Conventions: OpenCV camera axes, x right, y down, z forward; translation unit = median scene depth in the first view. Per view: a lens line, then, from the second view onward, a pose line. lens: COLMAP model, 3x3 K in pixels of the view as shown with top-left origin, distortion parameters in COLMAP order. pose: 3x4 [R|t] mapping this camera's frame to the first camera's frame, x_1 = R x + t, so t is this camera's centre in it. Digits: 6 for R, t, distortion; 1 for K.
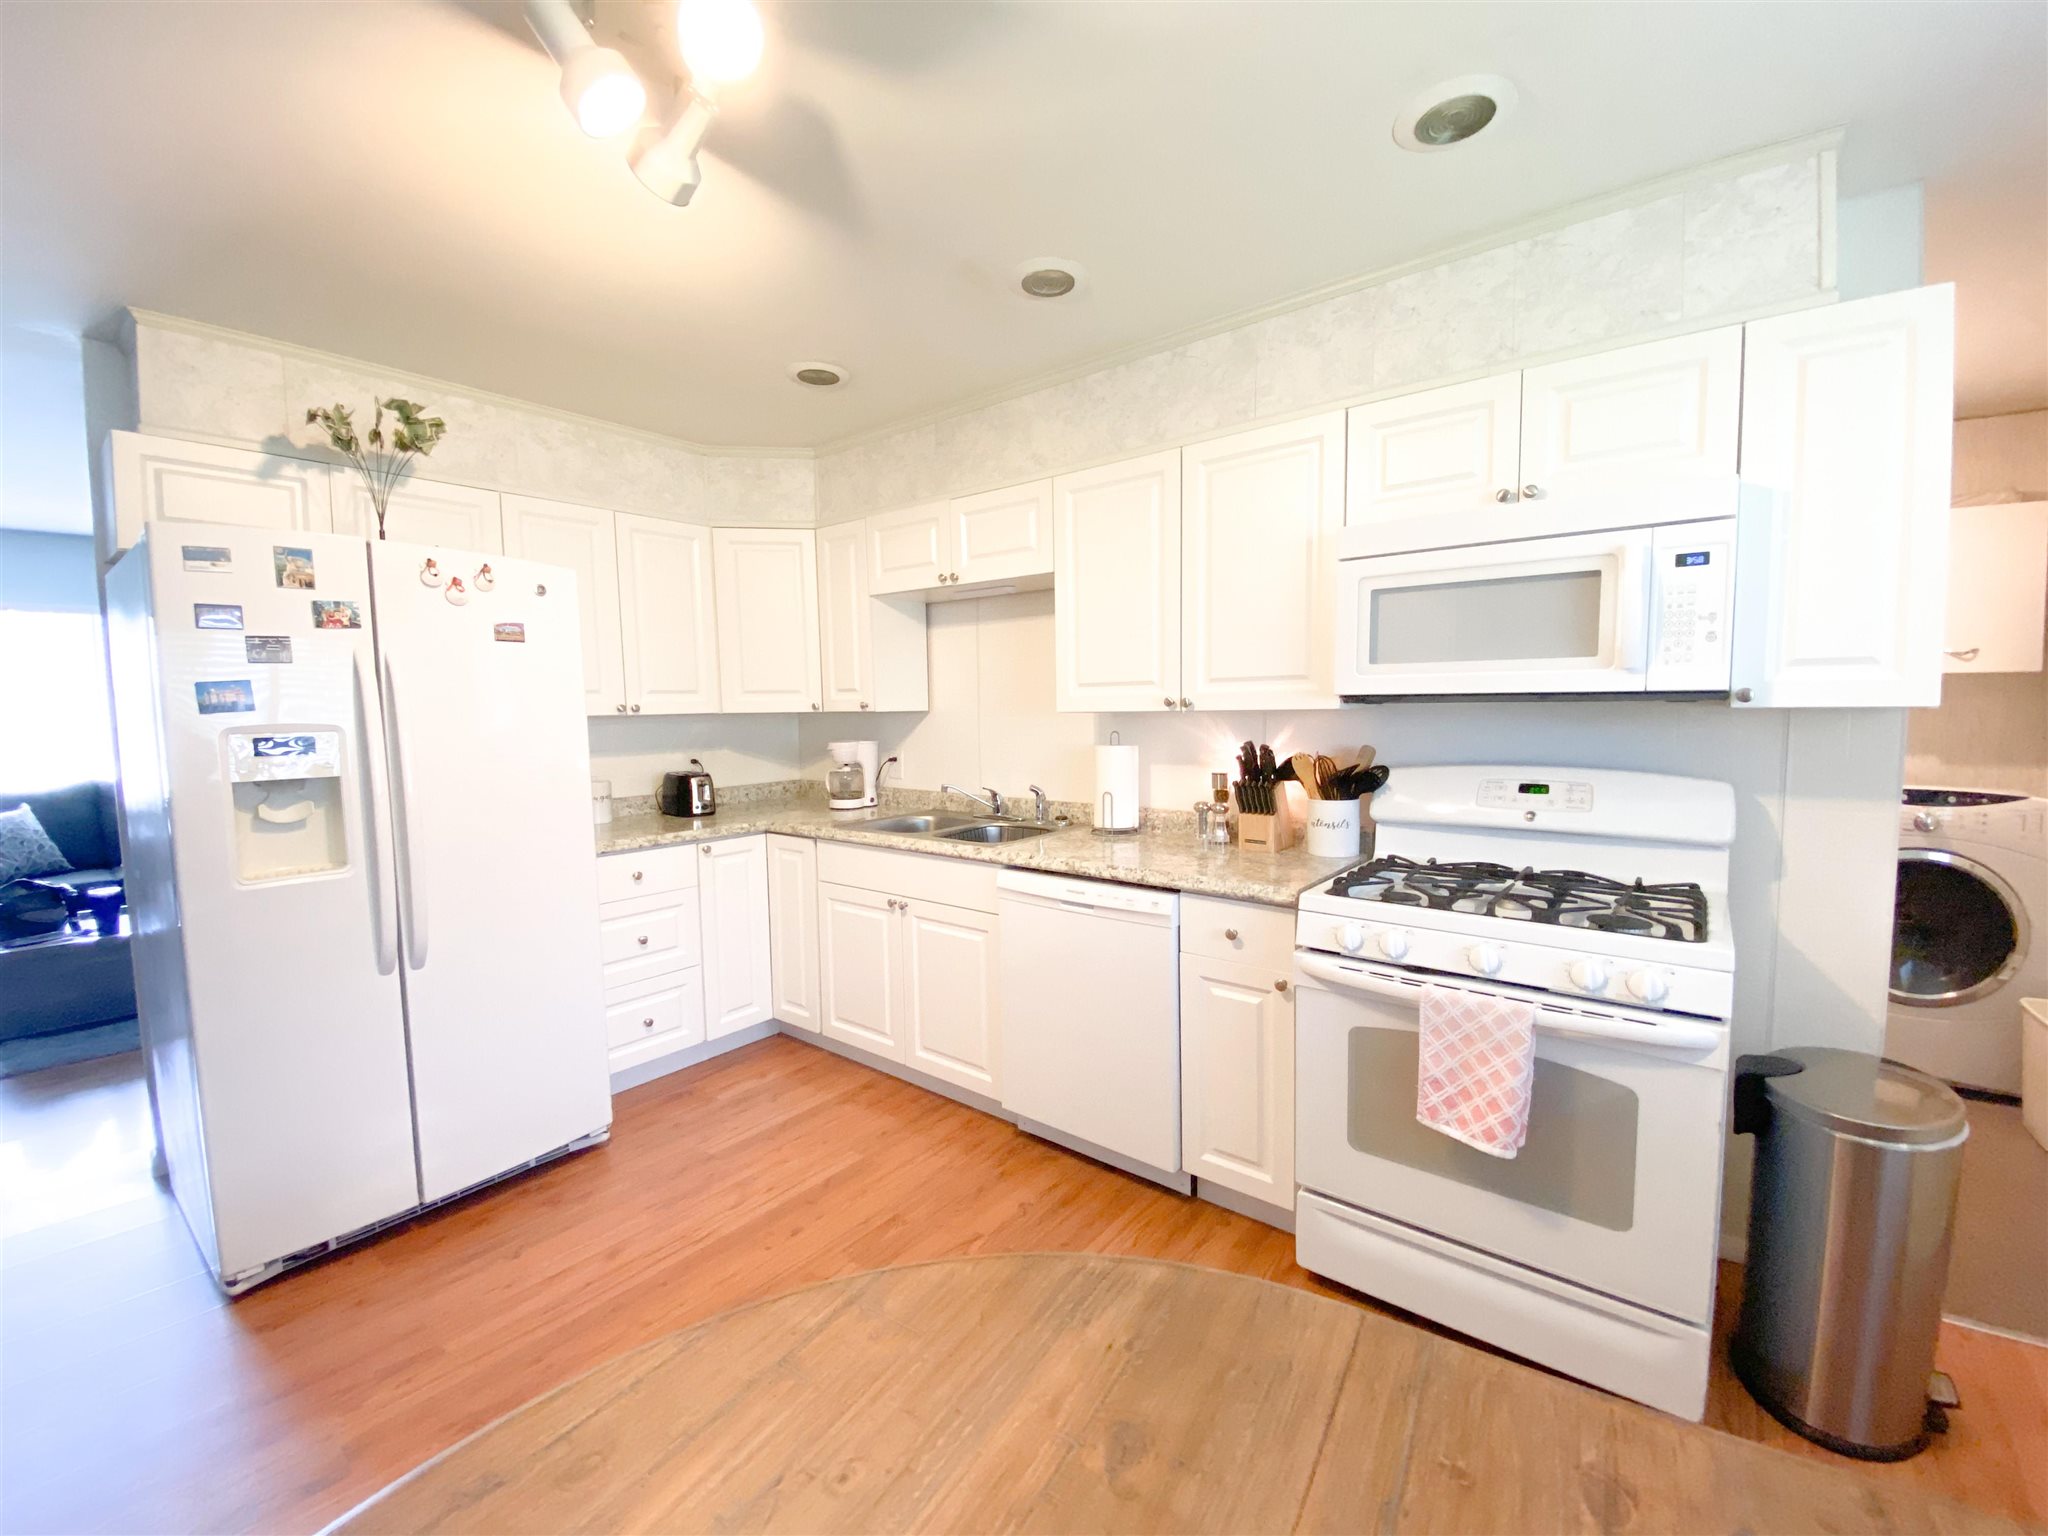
lens RADIAL K [[826.5, 0, 1024.0], [0, 826.5, 768.0], [0, 0, 1]] dist [-0.001204, -0.000117]
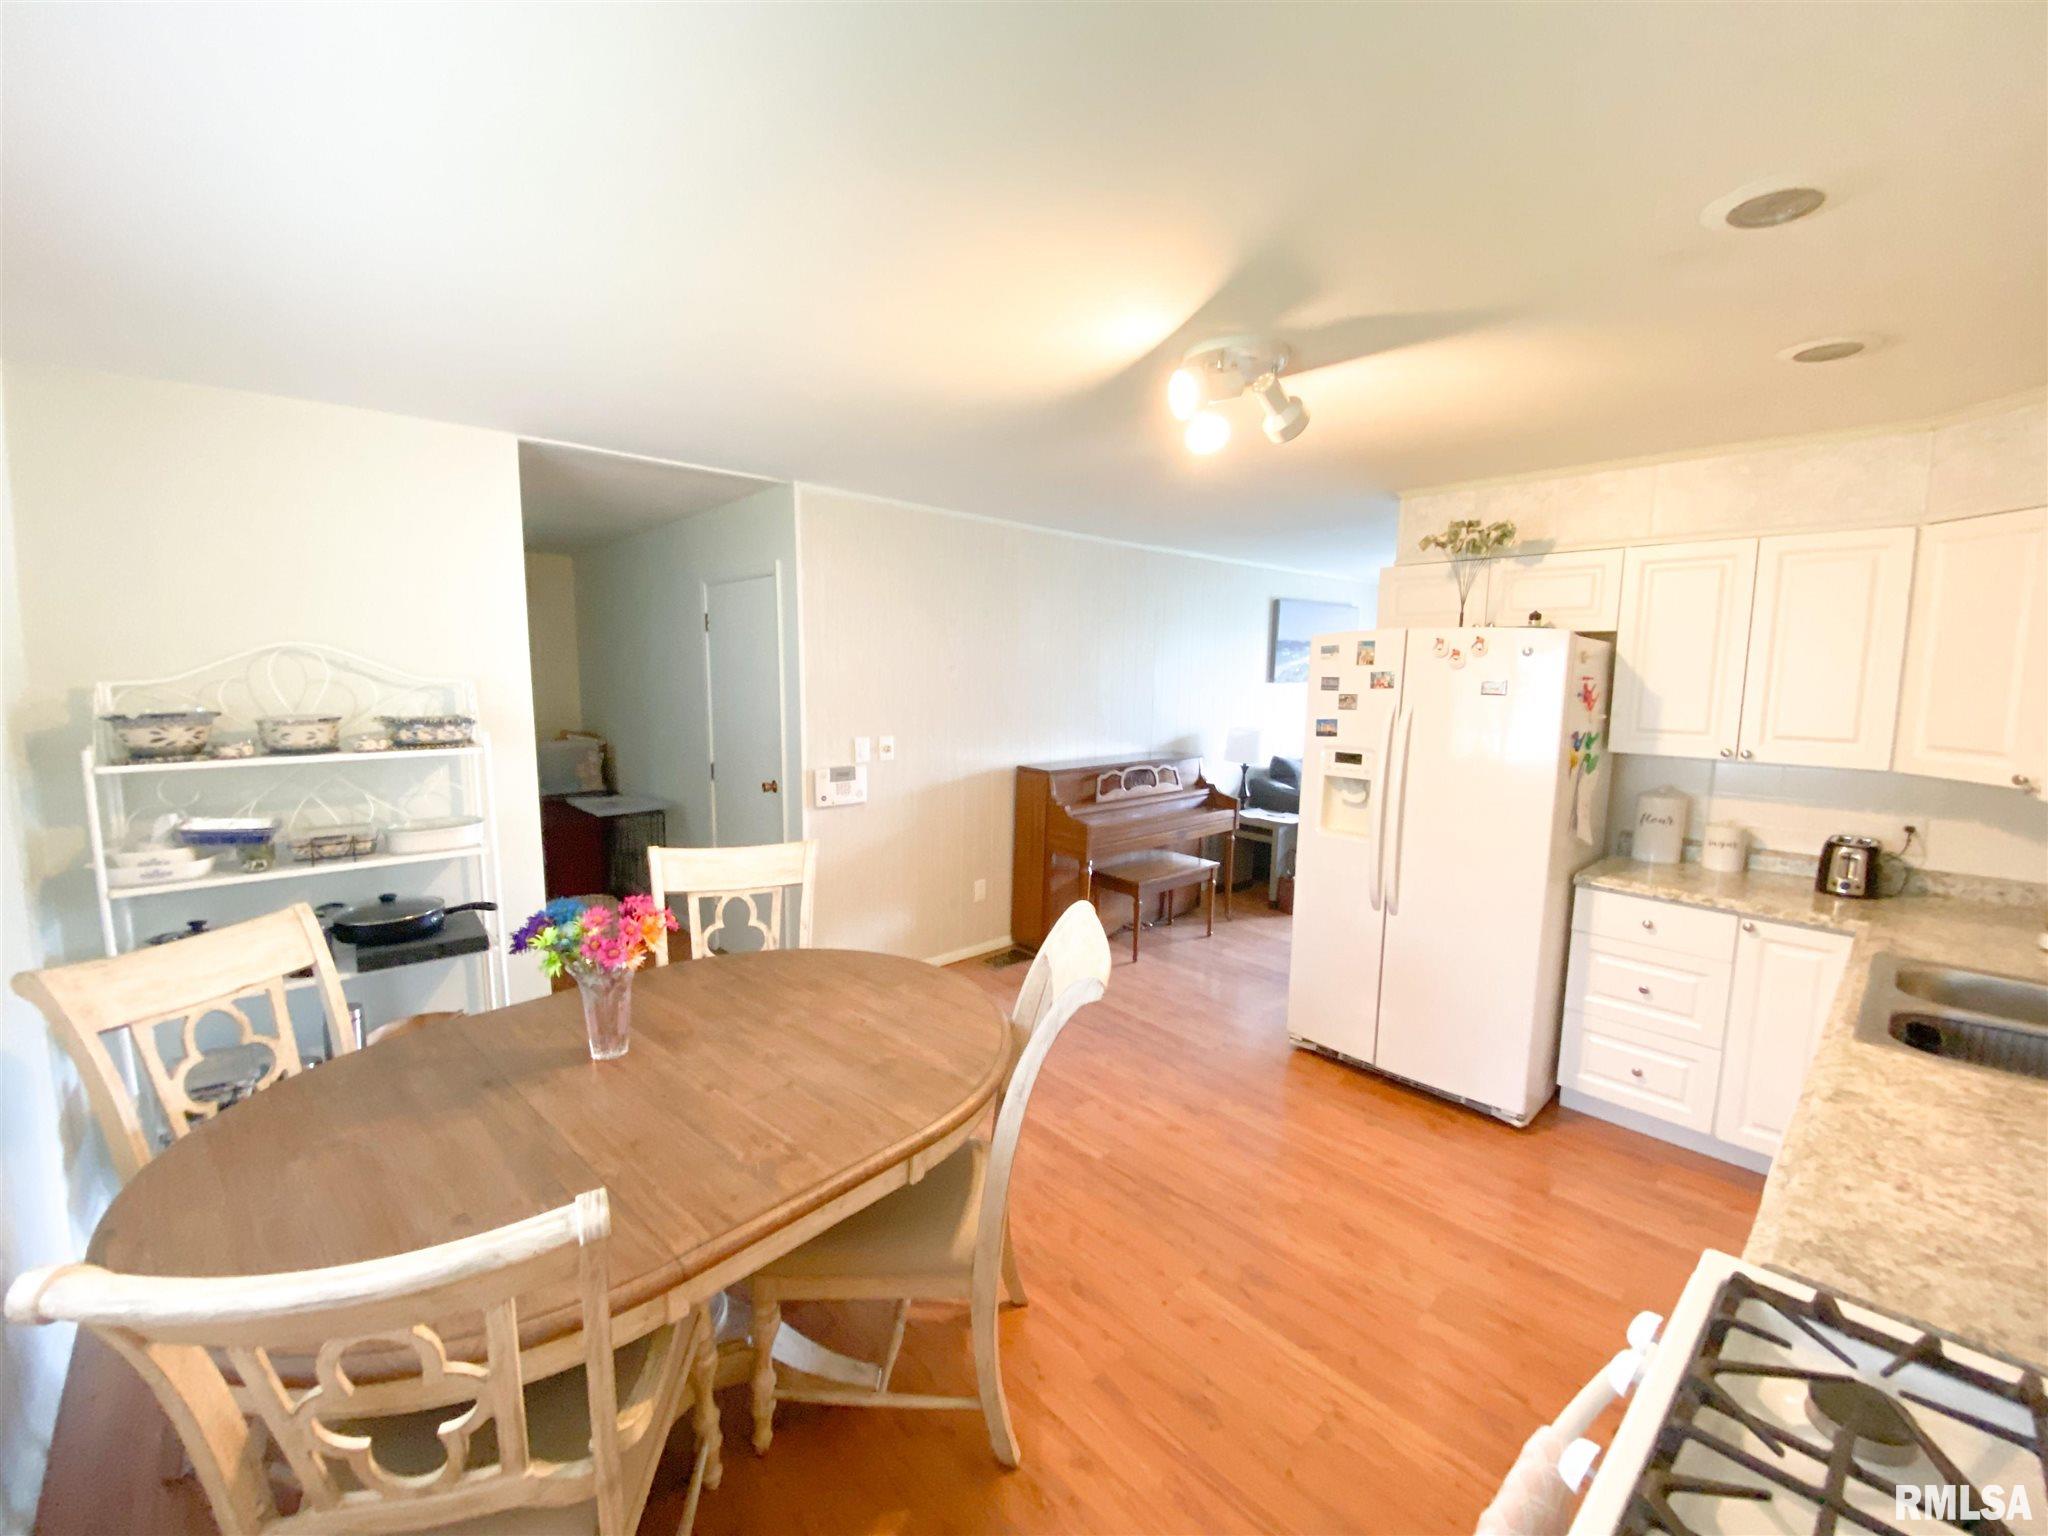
lens RADIAL K [[831.5, 0, 1024.0], [0, 831.5, 768.0], [0, 0, 1]] dist [0.028092, -0.026717]
pose [[-0.148756, 0.132607, -0.979942, 0.794830], [-0.089865, 0.985055, 0.146940, -0.177401], [0.984782, 0.109921, -0.134616, 0.511686]]
